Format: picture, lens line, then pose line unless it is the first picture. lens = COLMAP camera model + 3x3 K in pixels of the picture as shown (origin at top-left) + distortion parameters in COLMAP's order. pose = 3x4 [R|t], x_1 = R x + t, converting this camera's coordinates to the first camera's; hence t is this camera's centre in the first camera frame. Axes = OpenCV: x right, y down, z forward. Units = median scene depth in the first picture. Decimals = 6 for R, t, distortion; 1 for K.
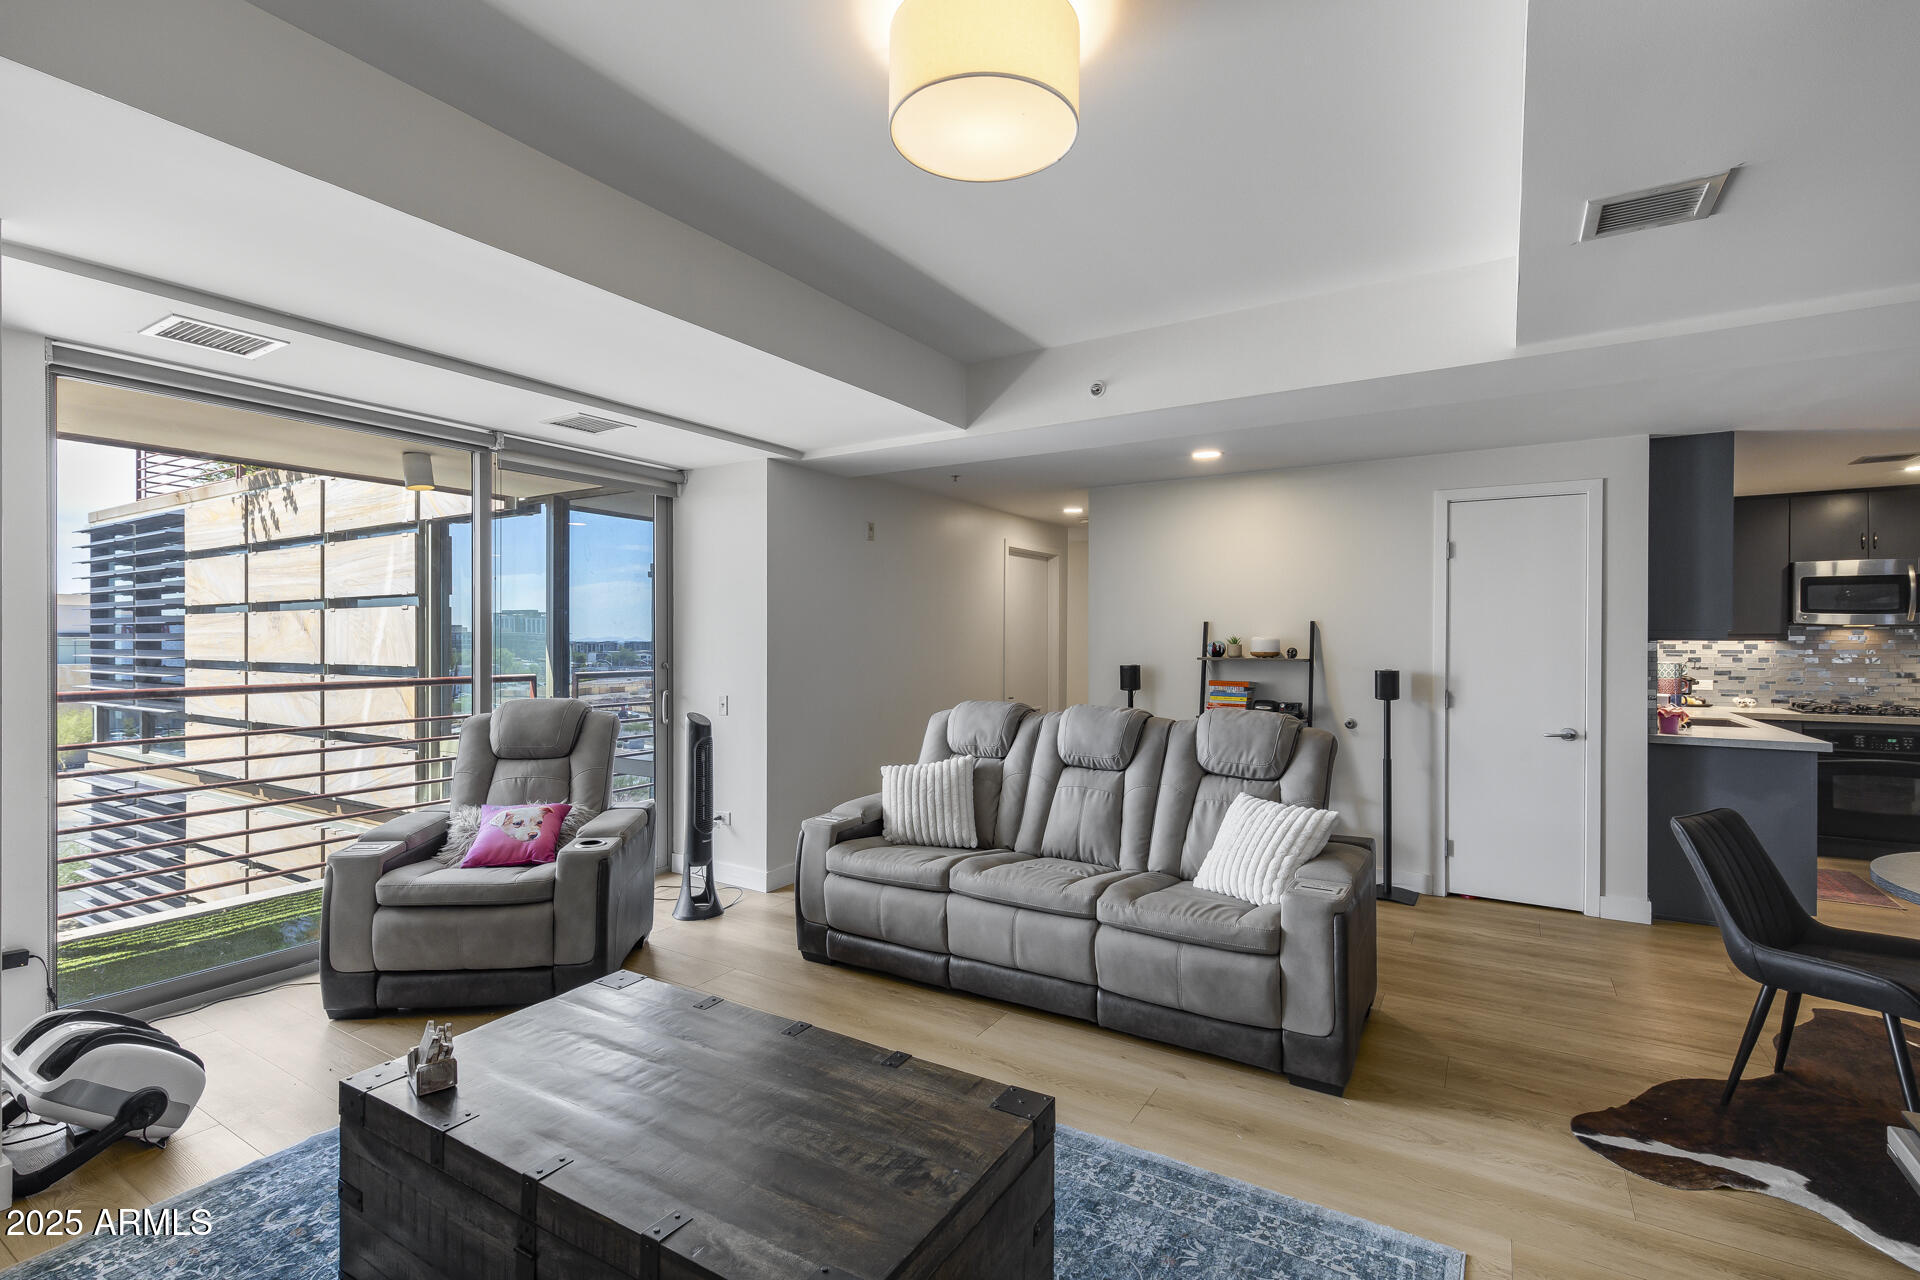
lens RADIAL K [[888.0, 0, 952.6], [0, 888.0, 643.3], [0, 0, 1]] dist [0.001056, -0.000443]
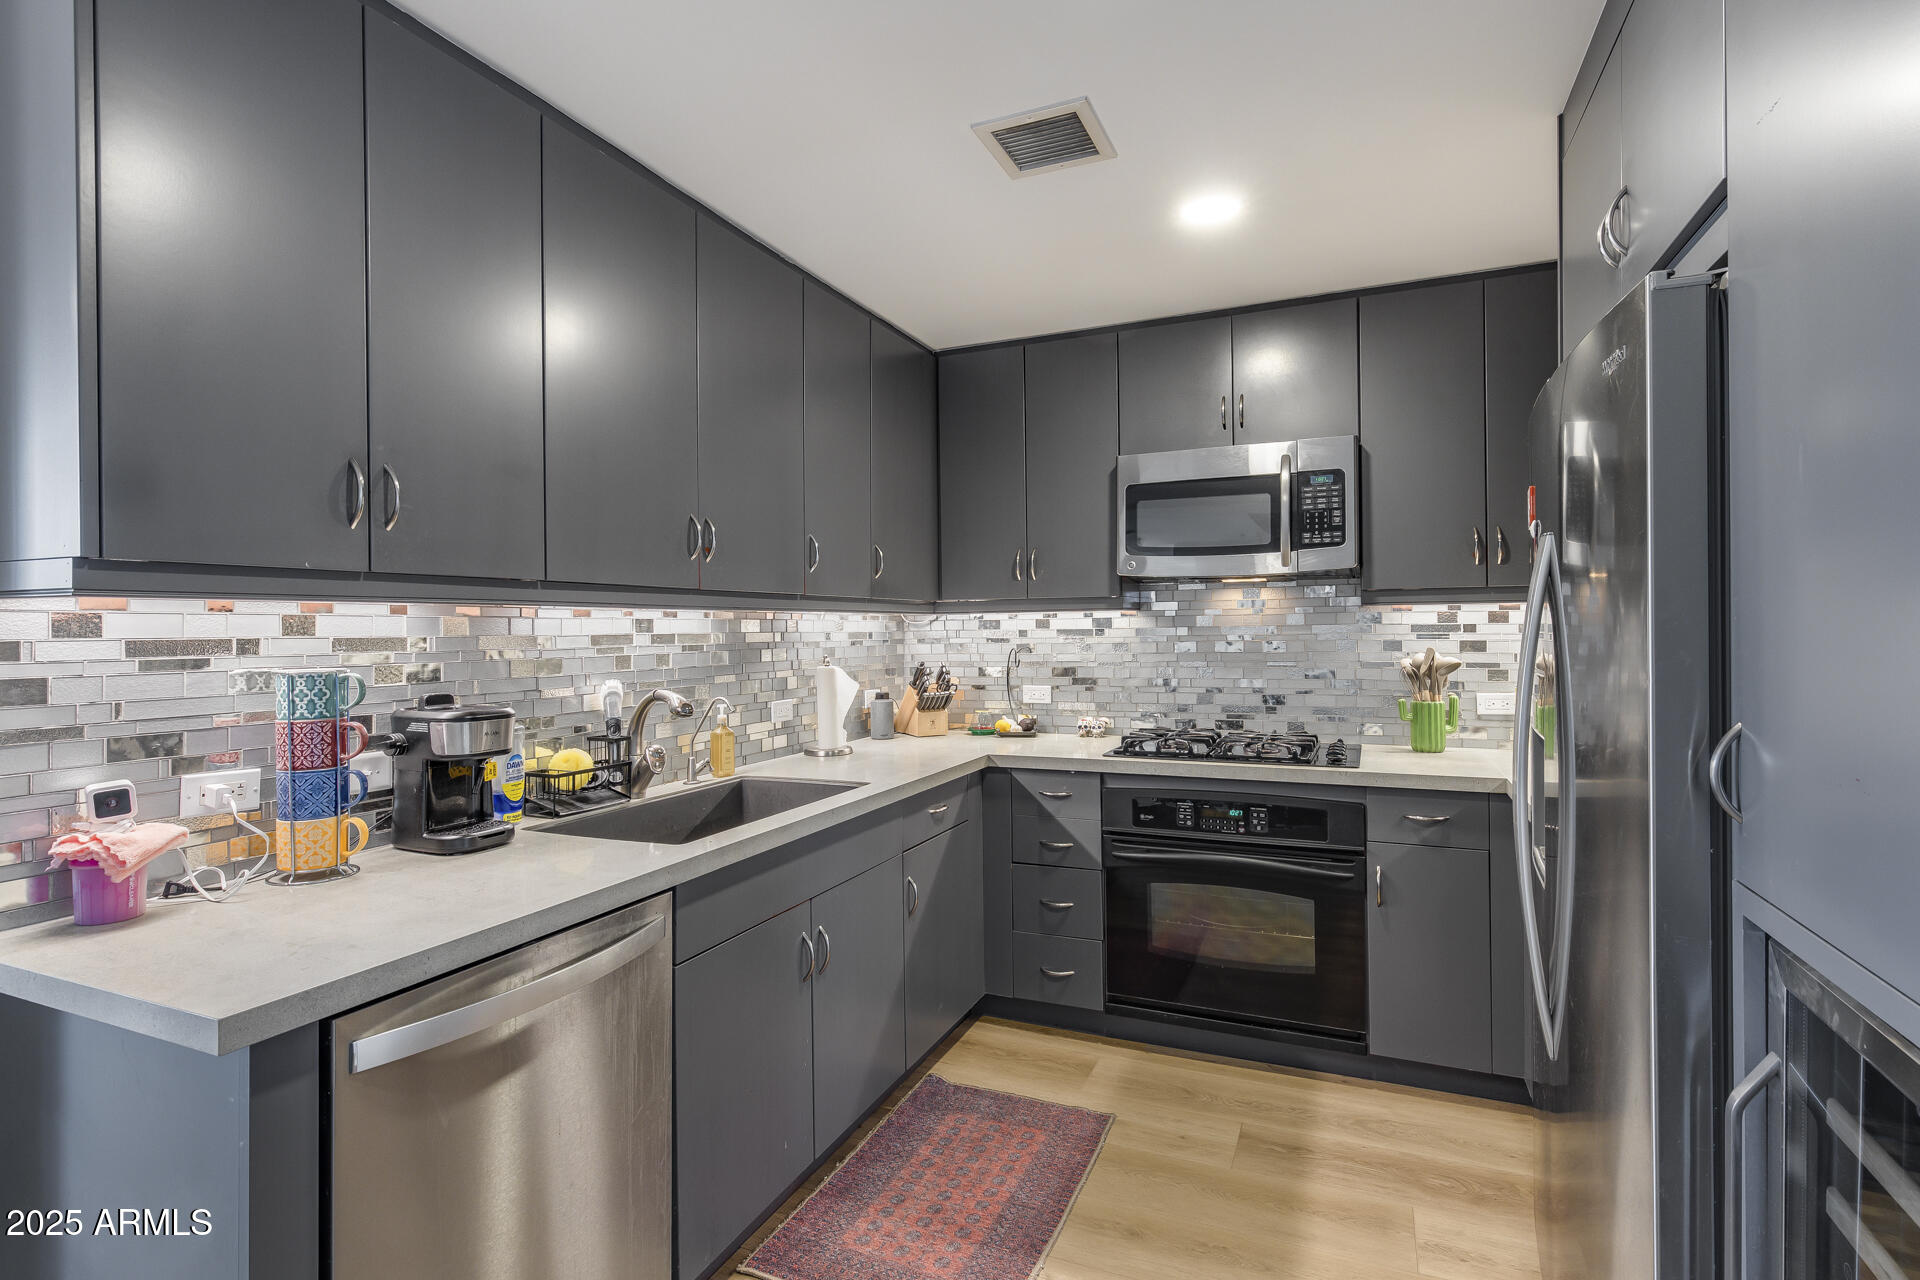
lens RADIAL K [[888.0, 0, 964.8], [0, 888.0, 631.6], [0, 0, 1]] dist [0.001056, -0.000443]
pose [[0.990190, -0.014438, 0.138981, 0.812044], [0.013847, 0.999890, 0.005223, 0.005767], [-0.139042, -0.003247, 0.990281, 0.522718]]
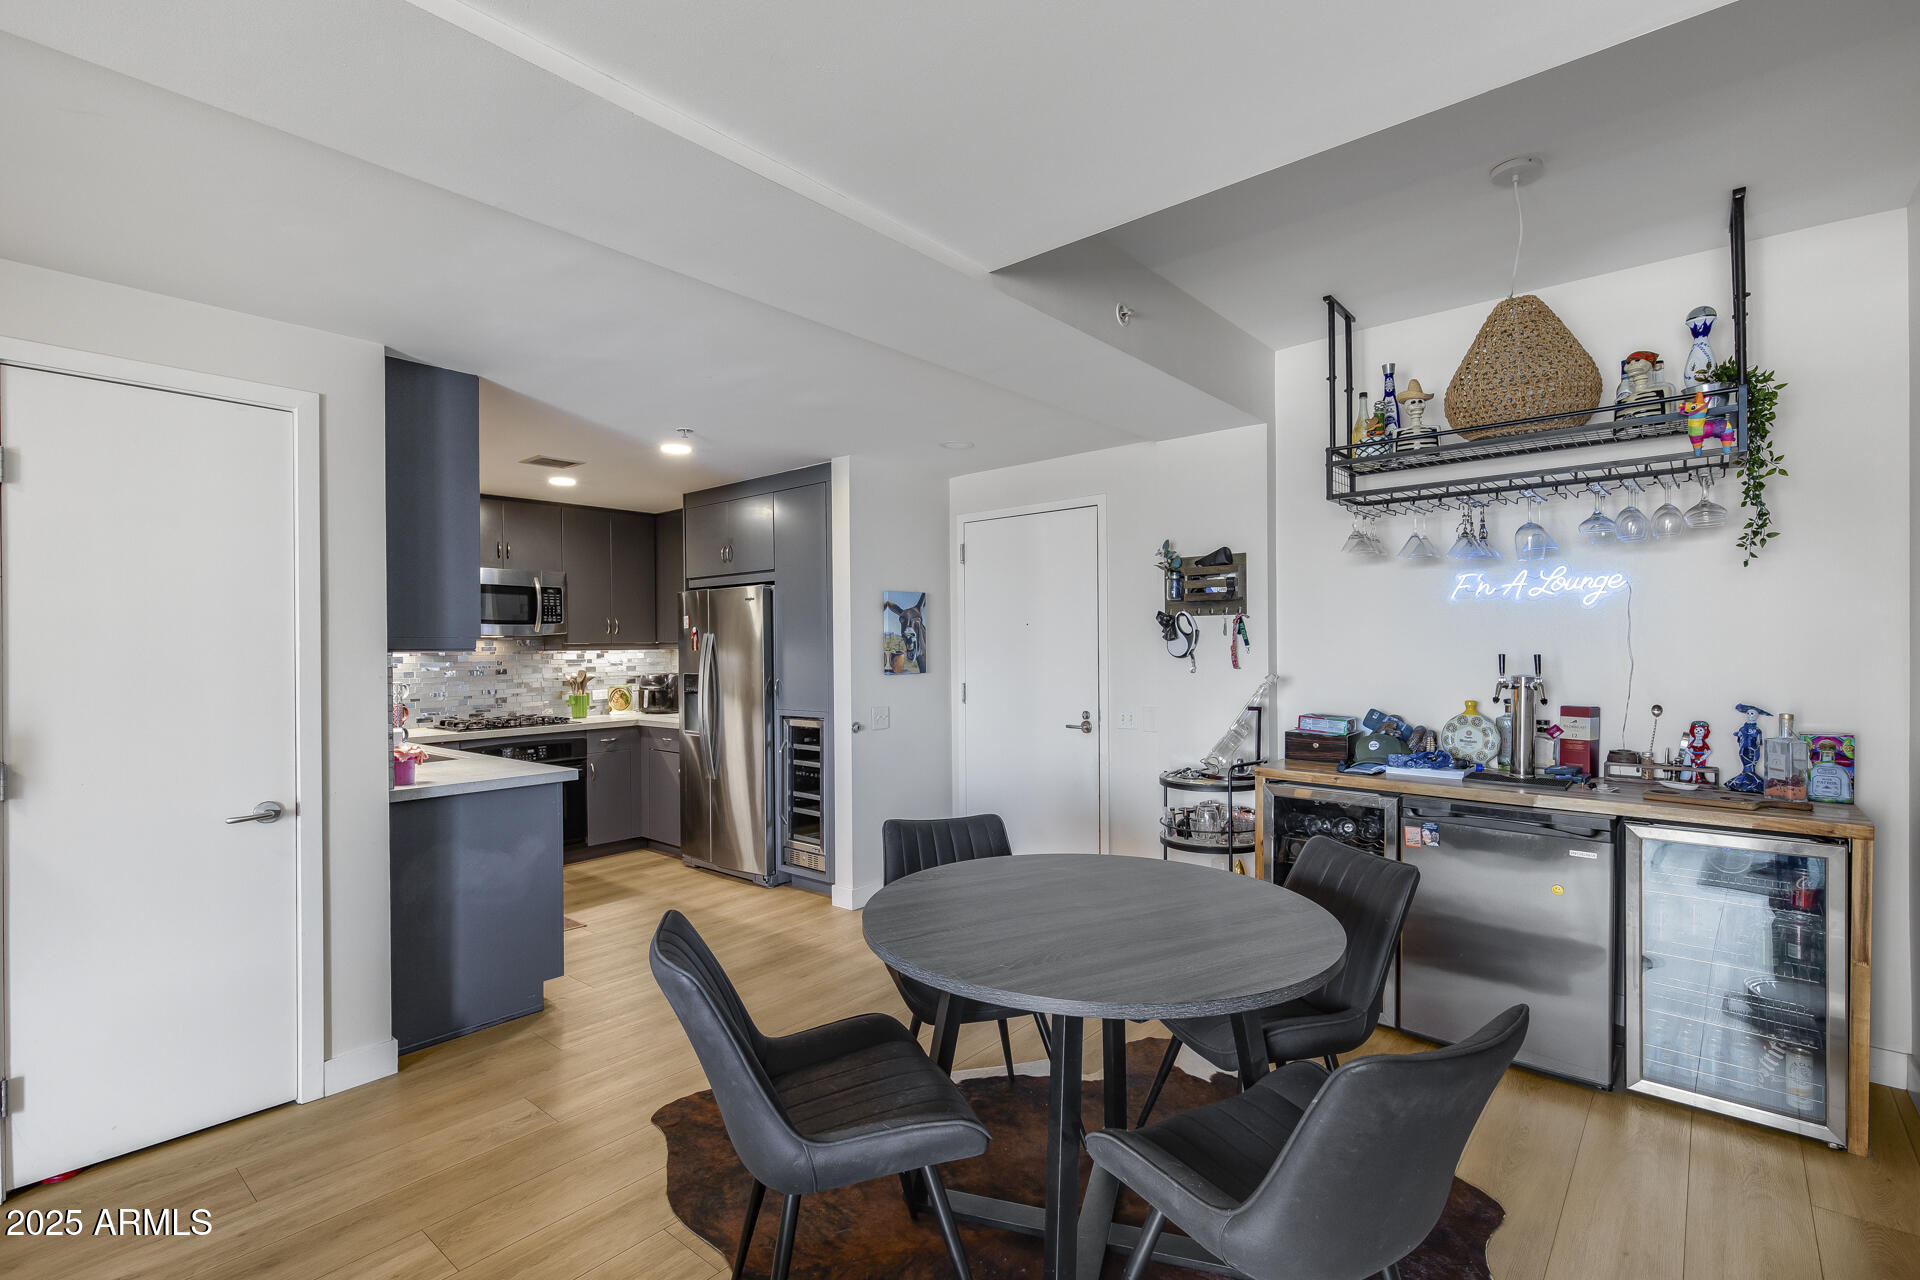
lens RADIAL K [[888.0, 0, 960.2], [0, 888.0, 649.3], [0, 0, 1]] dist [0.001056, -0.000443]
pose [[0.154437, -0.004830, 0.987991, 0.141186], [0.014773, 0.999888, 0.002579, -0.000602], [-0.987892, 0.014197, 0.154491, 0.353949]]
